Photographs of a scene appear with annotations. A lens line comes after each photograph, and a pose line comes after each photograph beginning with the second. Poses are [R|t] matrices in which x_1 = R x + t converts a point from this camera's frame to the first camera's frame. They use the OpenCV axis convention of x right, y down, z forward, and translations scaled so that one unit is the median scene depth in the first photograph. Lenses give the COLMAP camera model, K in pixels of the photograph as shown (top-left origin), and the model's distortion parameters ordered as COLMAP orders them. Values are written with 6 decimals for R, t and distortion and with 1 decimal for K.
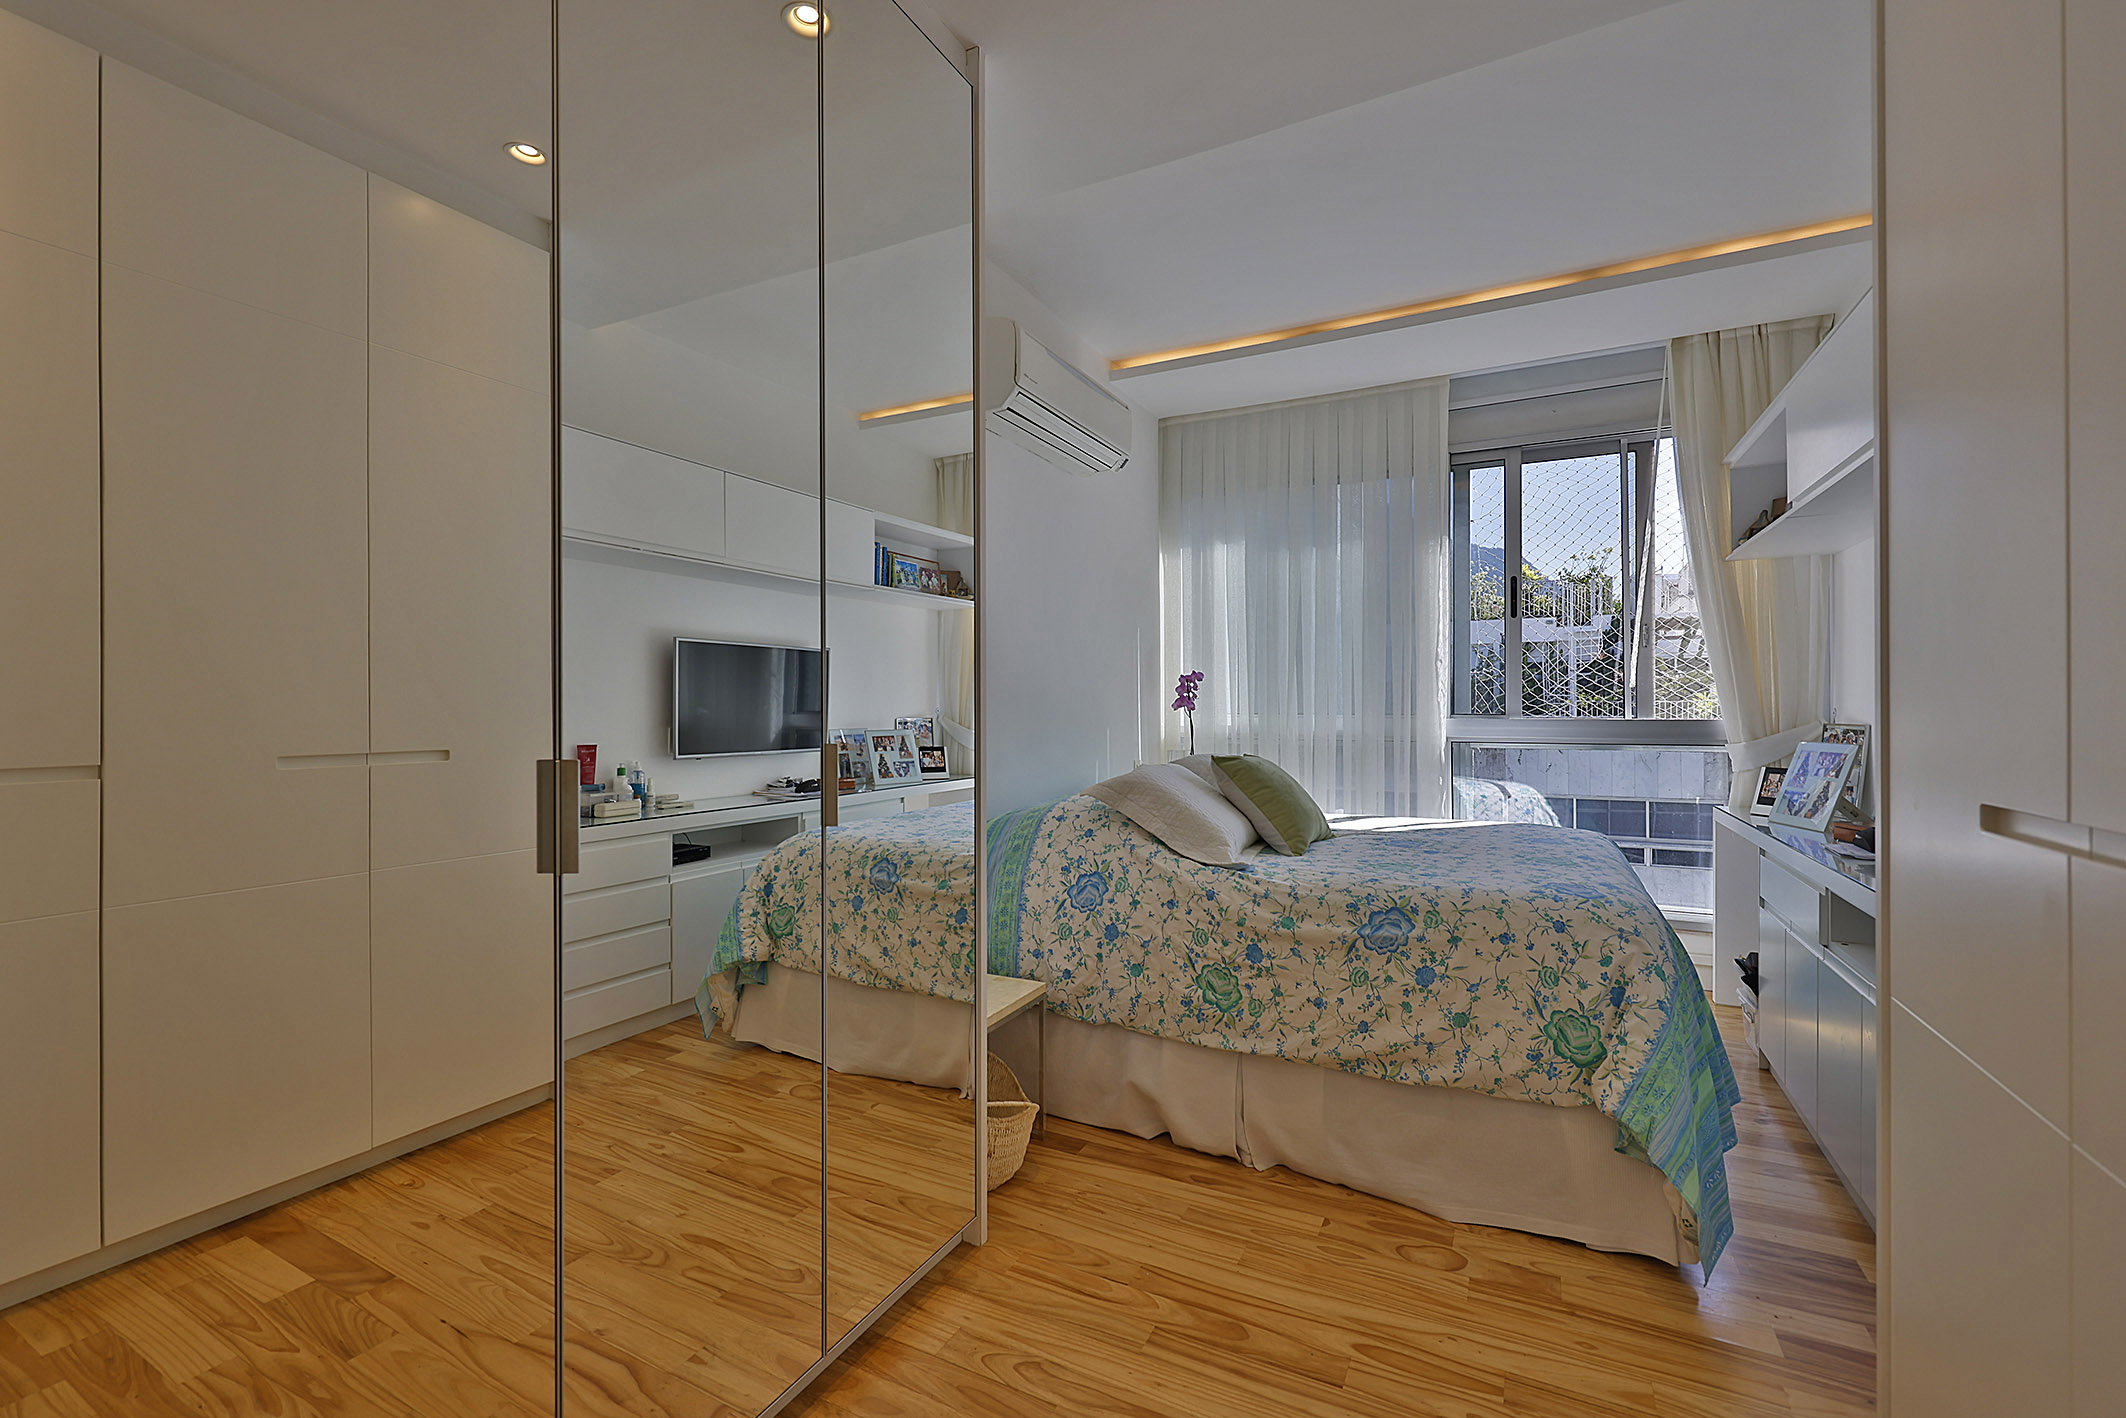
lens RADIAL K [[901.7, 0, 1061.0], [0, 901.7, 711.5], [0, 0, 1]] dist [-0.000497, -0.000475]
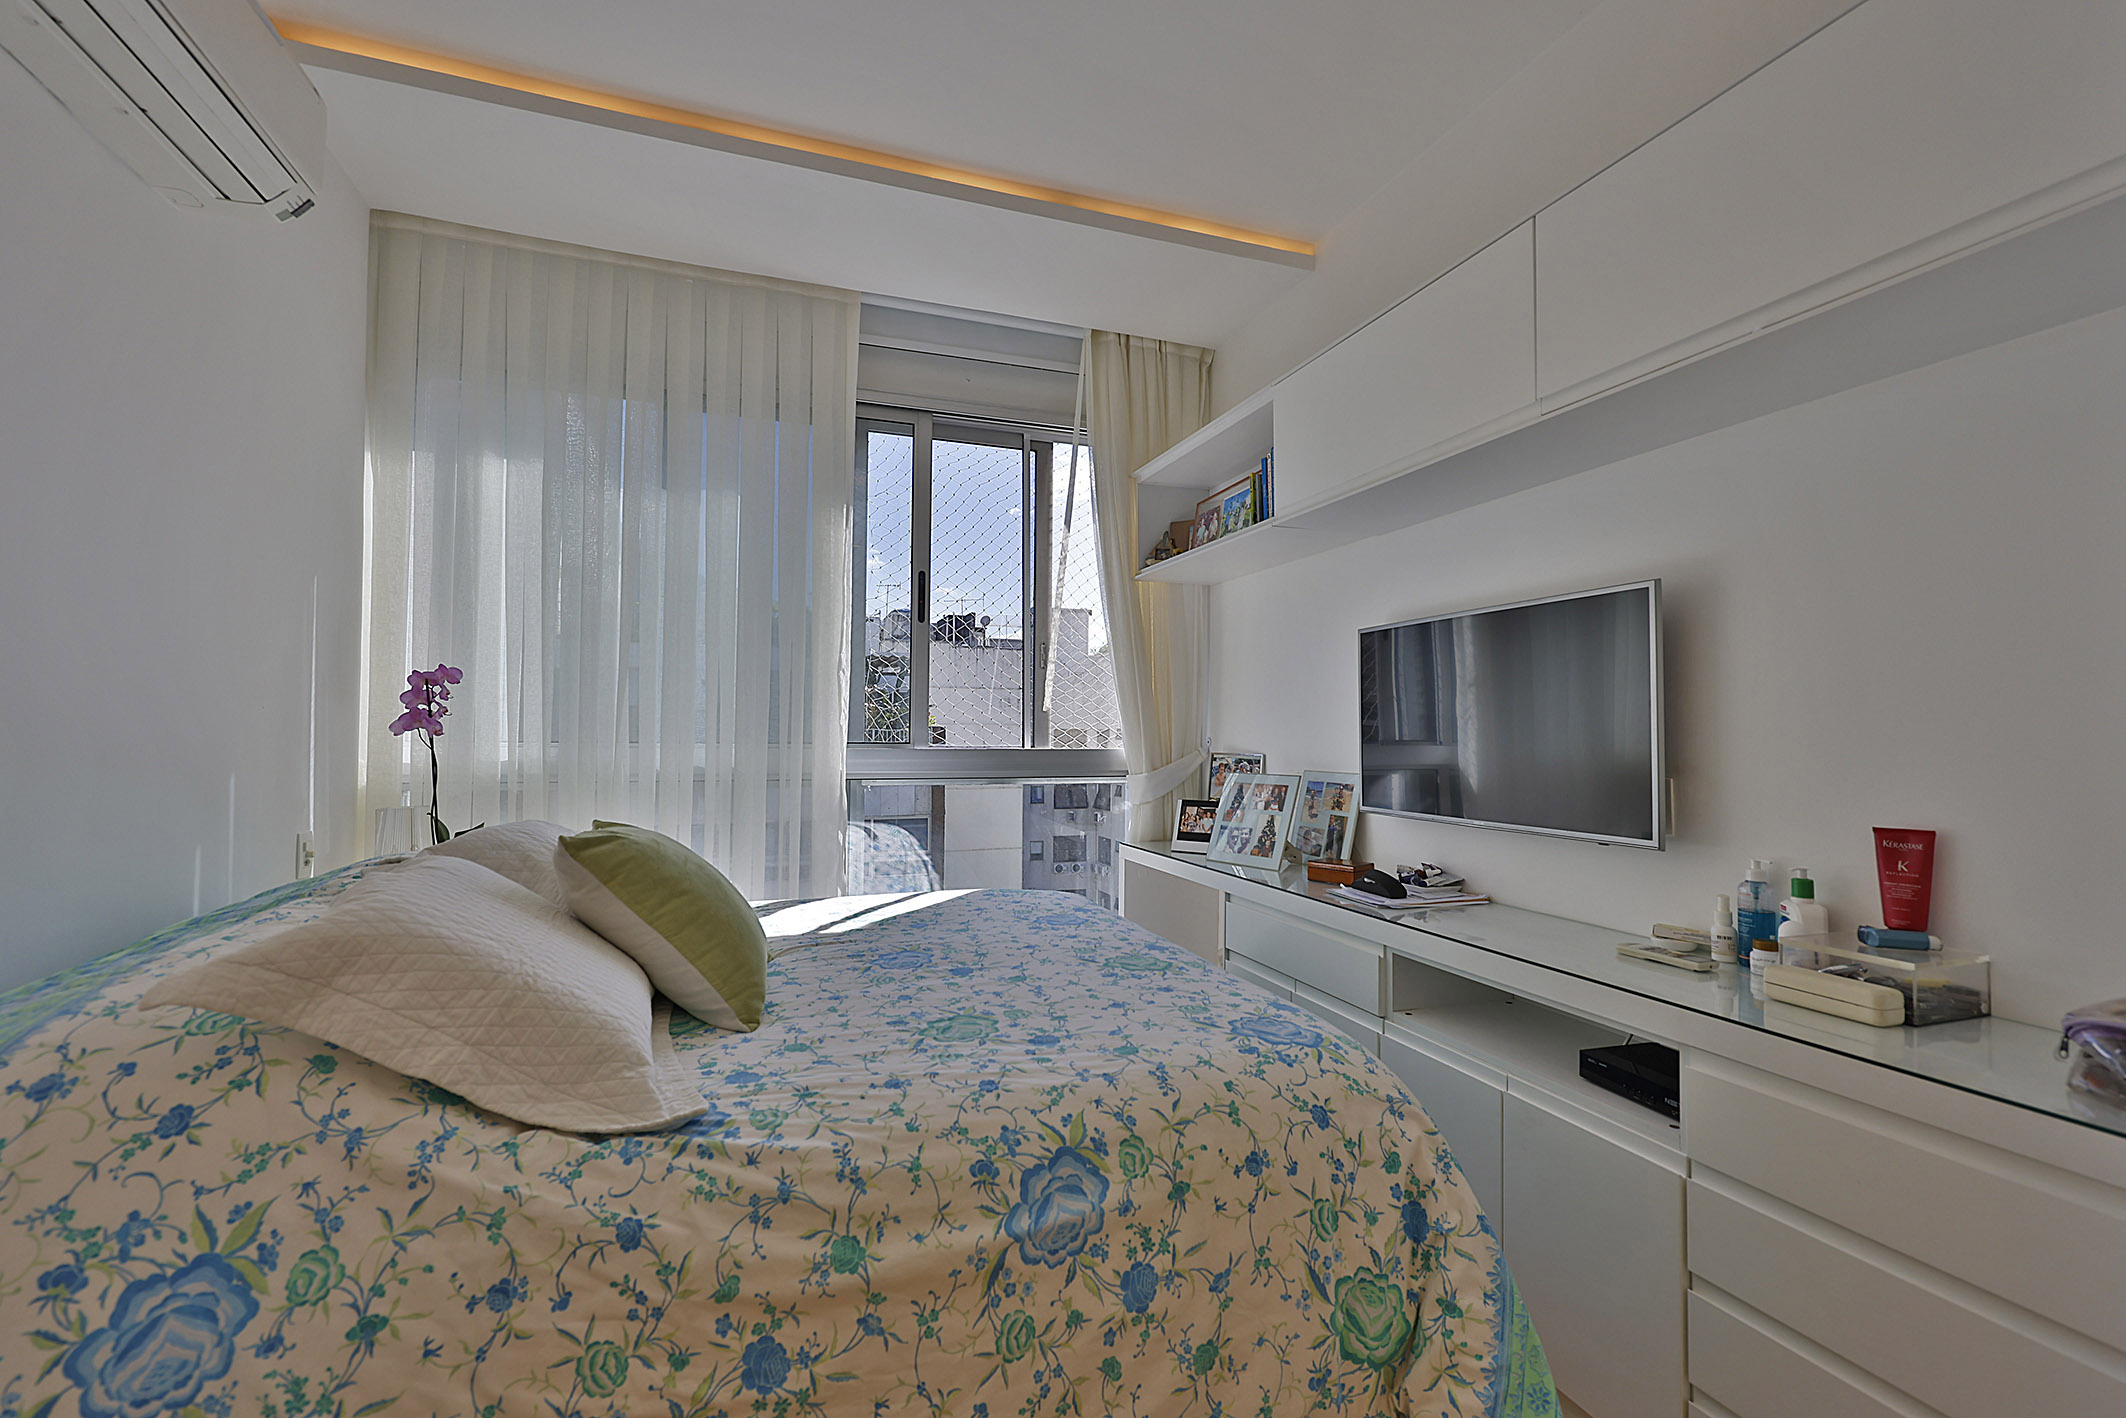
lens RADIAL K [[901.7, 0, 1061.0], [0, 901.7, 711.5], [0, 0, 1]] dist [-0.000497, -0.000475]
pose [[0.688228, 0.025443, 0.725048, 0.012956], [-0.004243, 0.999509, -0.031047, -0.000853], [-0.725482, 0.018292, 0.687998, 0.595831]]
